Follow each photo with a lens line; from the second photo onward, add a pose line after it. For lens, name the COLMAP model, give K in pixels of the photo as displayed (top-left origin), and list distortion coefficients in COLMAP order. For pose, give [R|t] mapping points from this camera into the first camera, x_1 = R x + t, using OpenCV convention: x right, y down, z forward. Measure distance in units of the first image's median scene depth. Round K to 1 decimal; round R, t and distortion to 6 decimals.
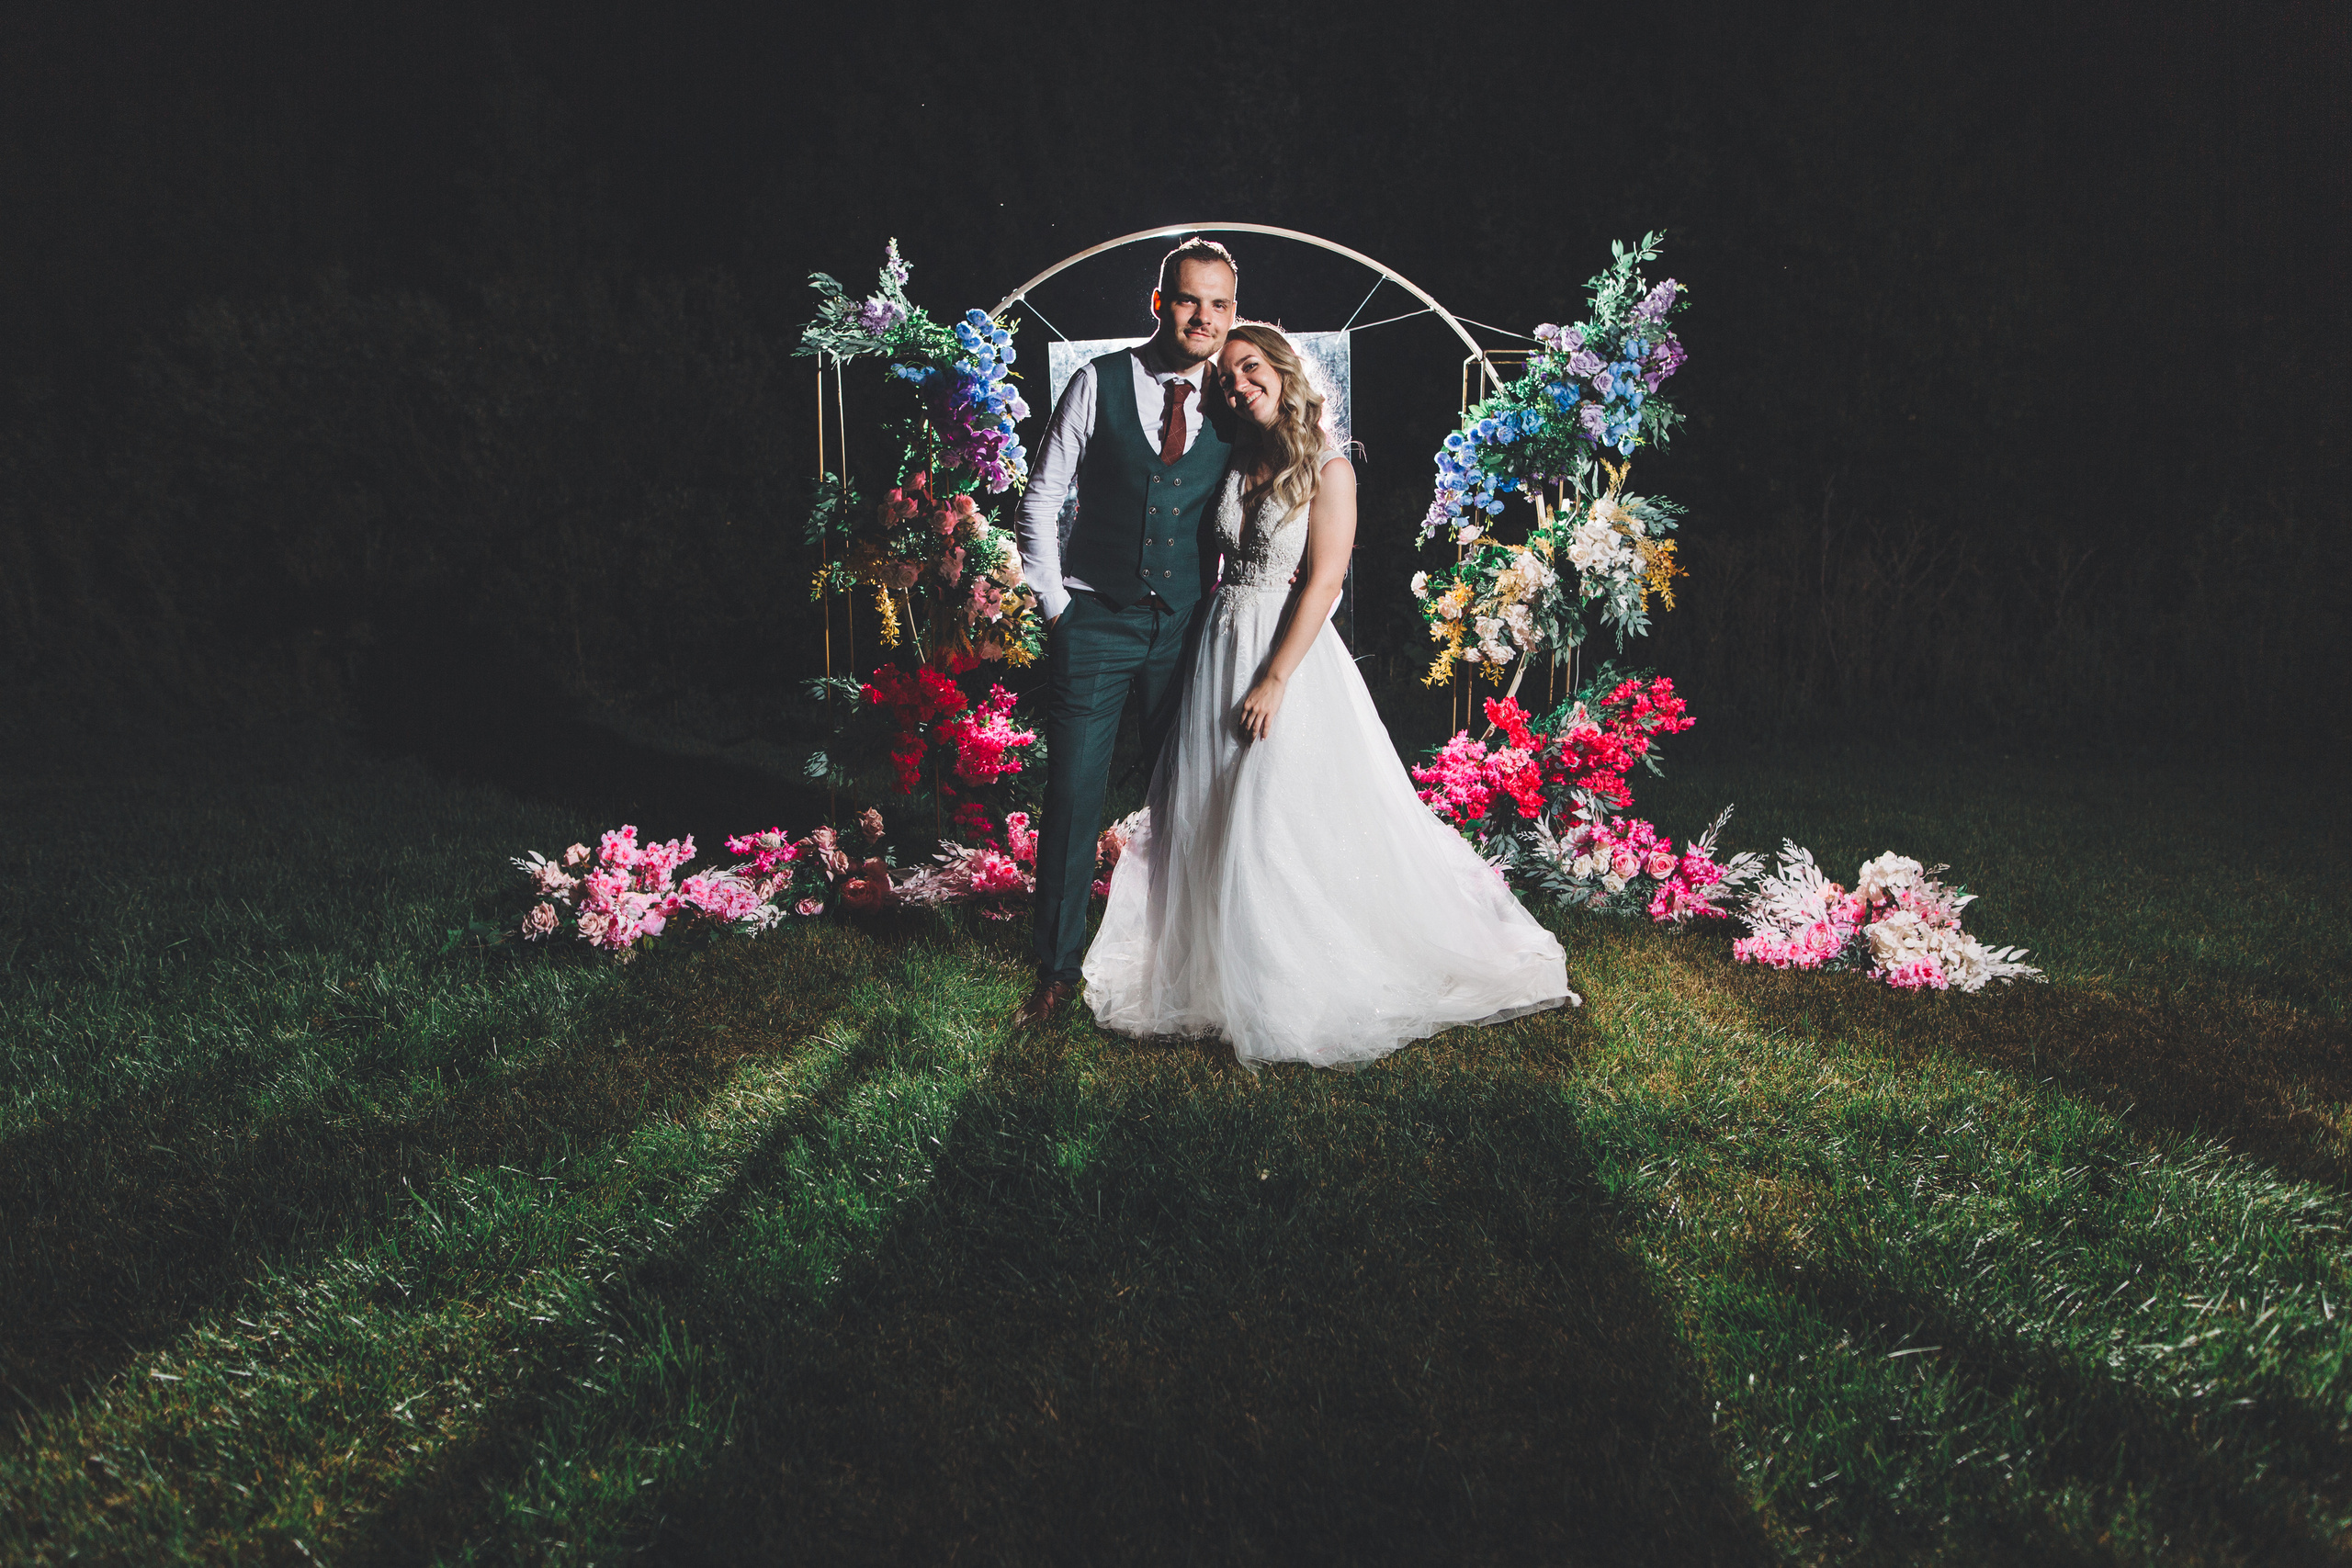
lens RADIAL K [[1625.1, 0, 1168.0], [0, 1625.1, 784.4], [0, 0, 1]] dist [0.003078, 0.002294]
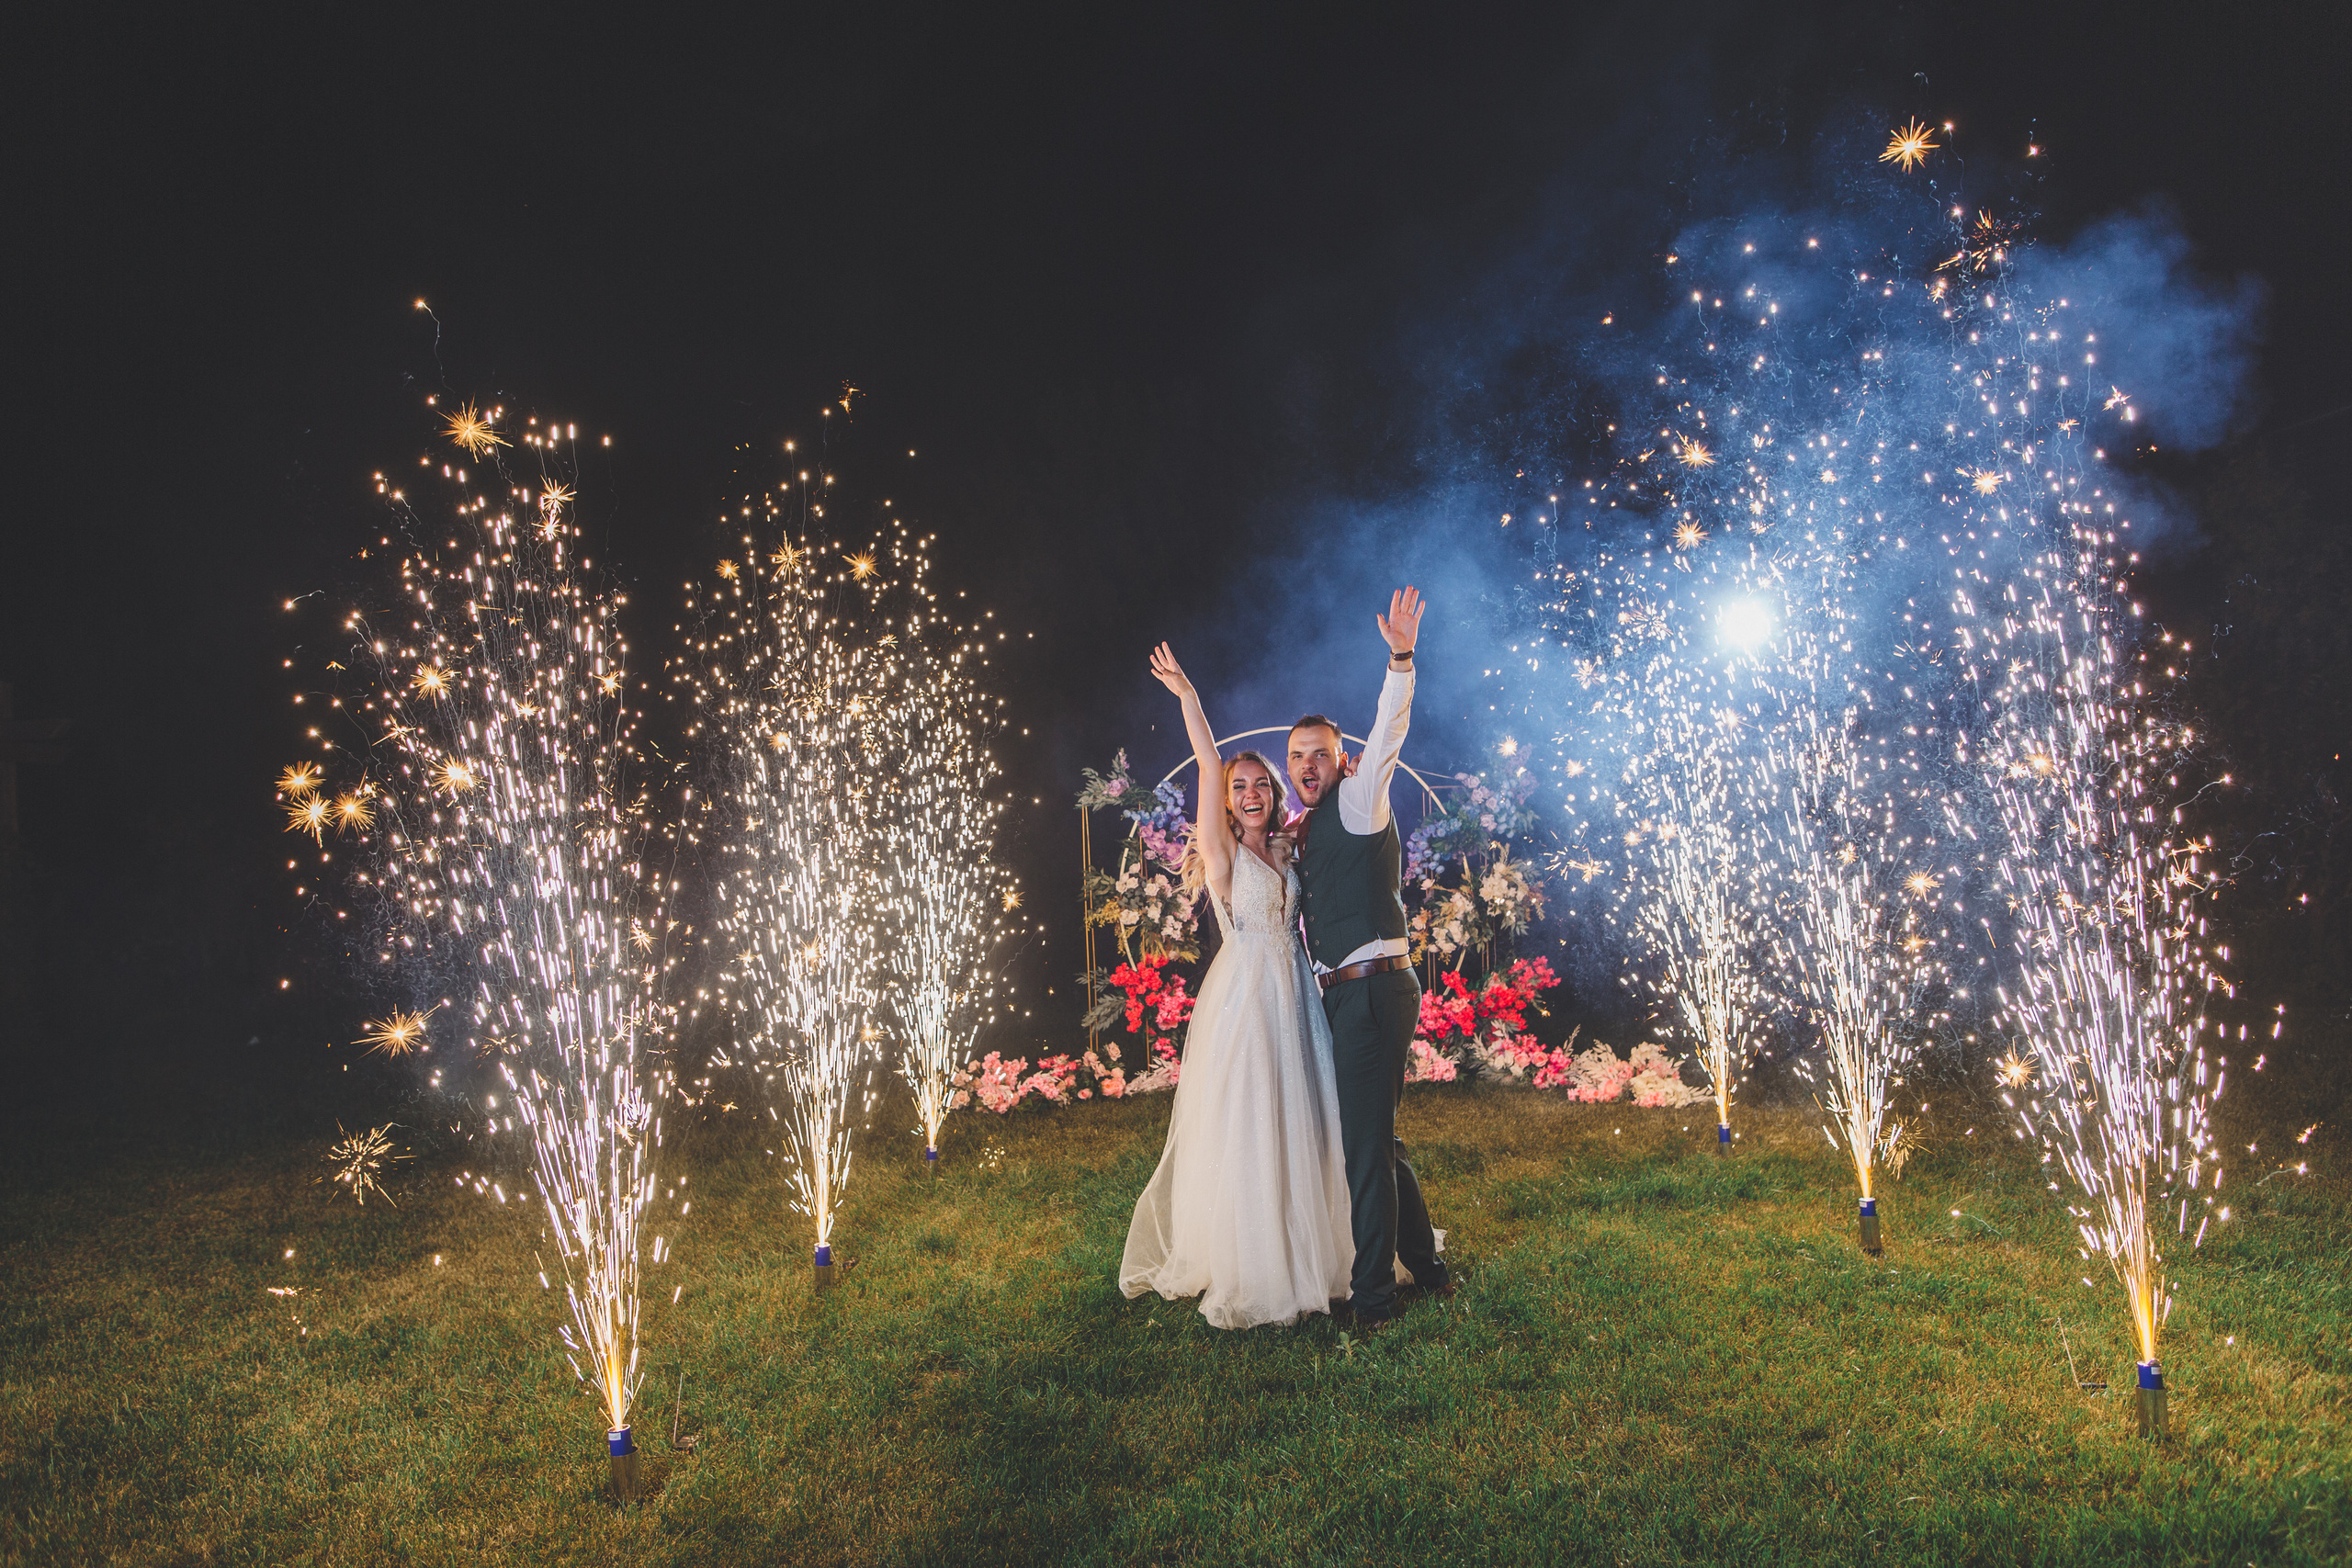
lens RADIAL K [[1625.1, 0, 1177.6], [0, 1625.1, 795.1], [0, 0, 1]] dist [0.003078, 0.002294]
pose [[0.998985, -0.035941, -0.027158, -0.047511], [0.030480, 0.983195, -0.179994, 0.074025], [0.033171, 0.178984, 0.983293, -0.877411]]
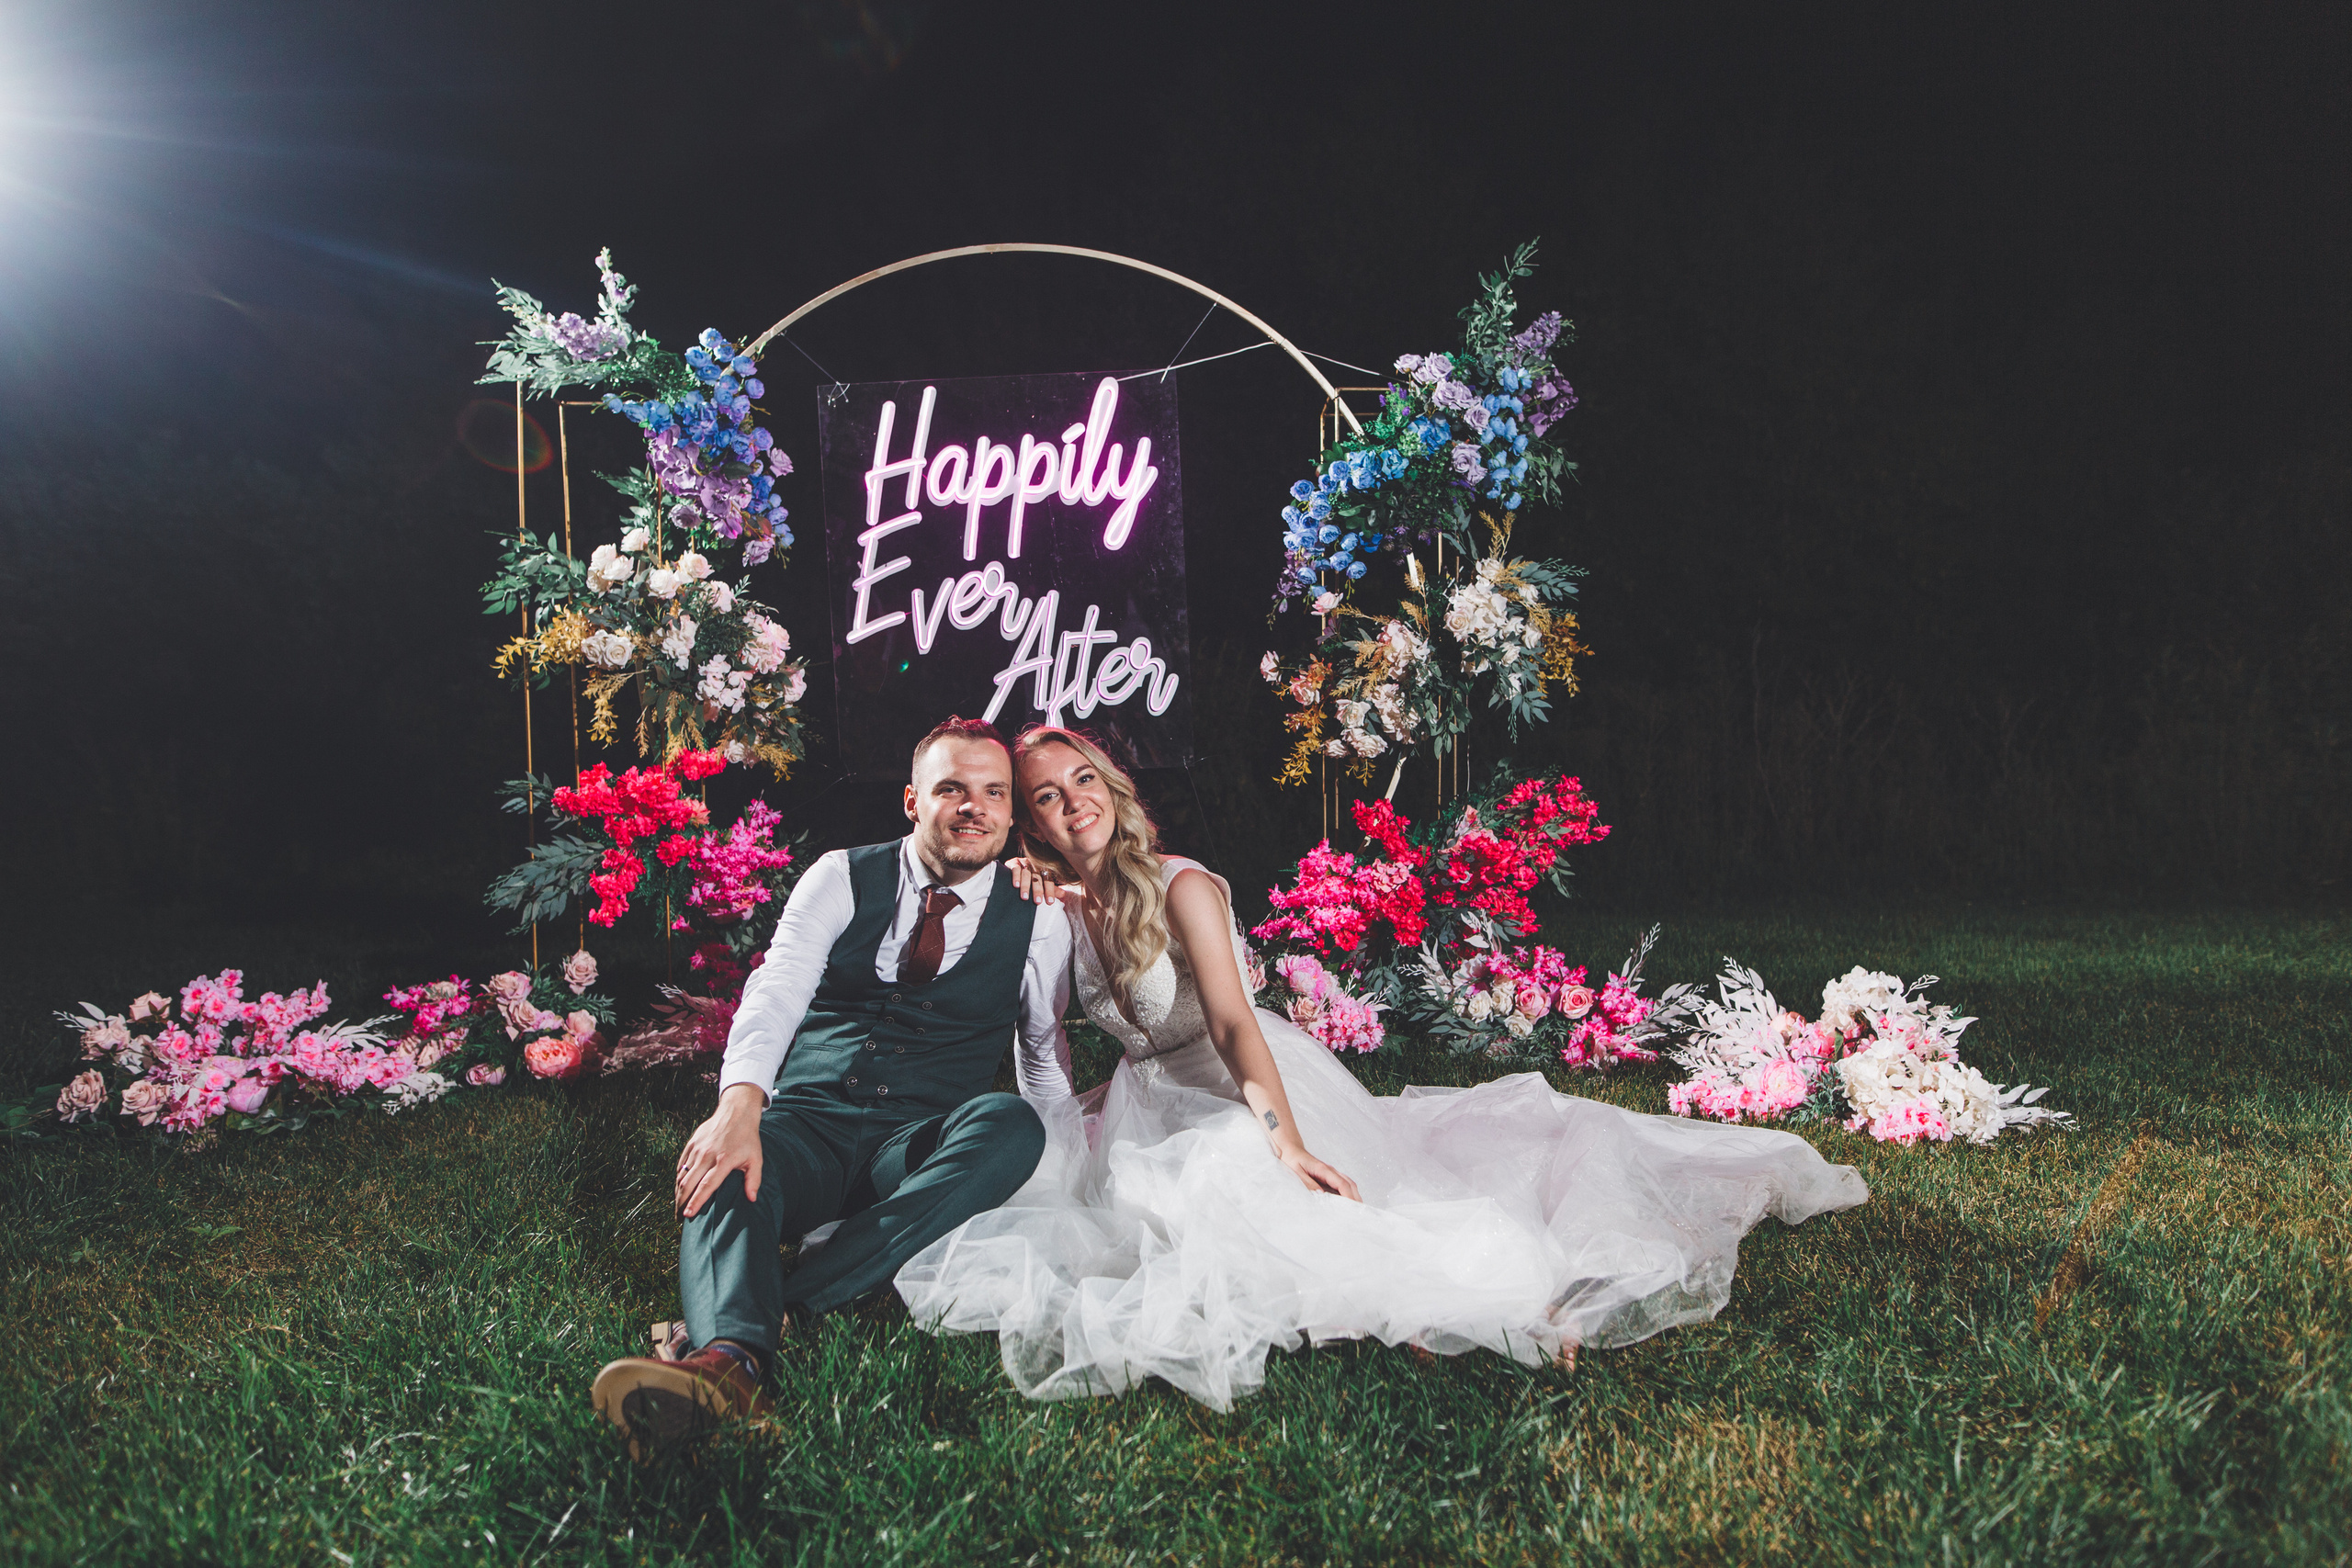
lens RADIAL K [[1625.1, 0, 1168.4], [0, 1625.1, 793.7], [0, 0, 1]] dist [0.003078, 0.002294]
pose [[0.999351, -0.015853, 0.032354, 0.078263], [0.019712, 0.992250, -0.122681, 0.042225], [-0.030158, 0.123239, 0.991919, 0.199560]]
